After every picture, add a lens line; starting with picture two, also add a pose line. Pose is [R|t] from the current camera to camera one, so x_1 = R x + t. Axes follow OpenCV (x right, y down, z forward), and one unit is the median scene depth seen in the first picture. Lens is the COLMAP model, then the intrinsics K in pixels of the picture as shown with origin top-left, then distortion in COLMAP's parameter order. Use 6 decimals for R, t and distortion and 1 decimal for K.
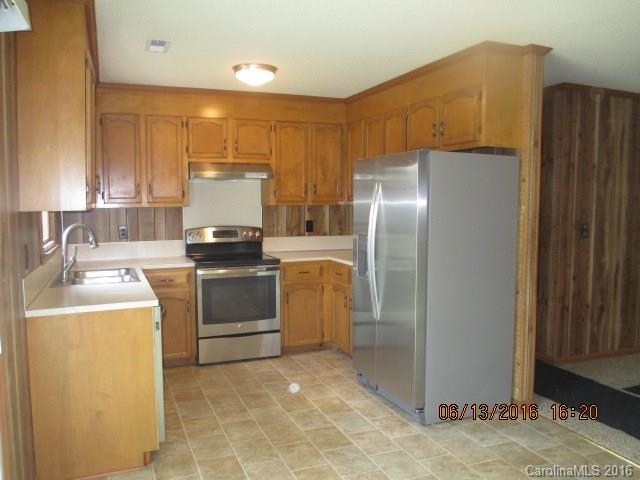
lens RADIAL K [[531.9, 0, 321.9], [0, 531.9, 243.4], [0, 0, 1]] dist [-0.054381, 0.005658]
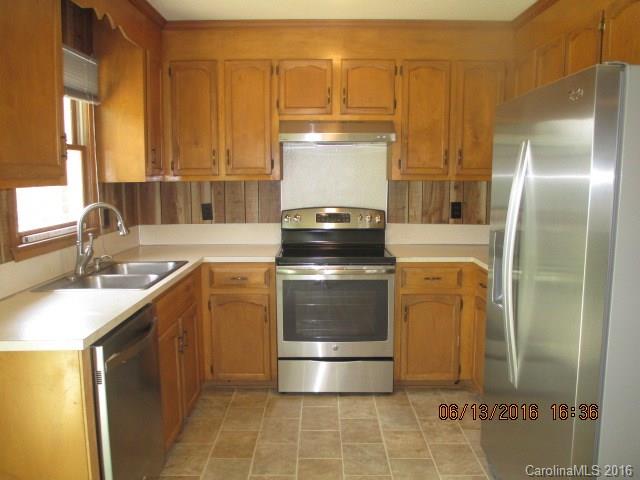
lens RADIAL K [[531.9, 0, 317.9], [0, 531.9, 236.5], [0, 0, 1]] dist [-0.054381, 0.005658]
pose [[0.924238, 0.048953, -0.378666, 0.087294], [-0.035808, 0.998489, 0.041682, -0.023063], [0.380134, -0.024965, 0.924594, 0.313943]]
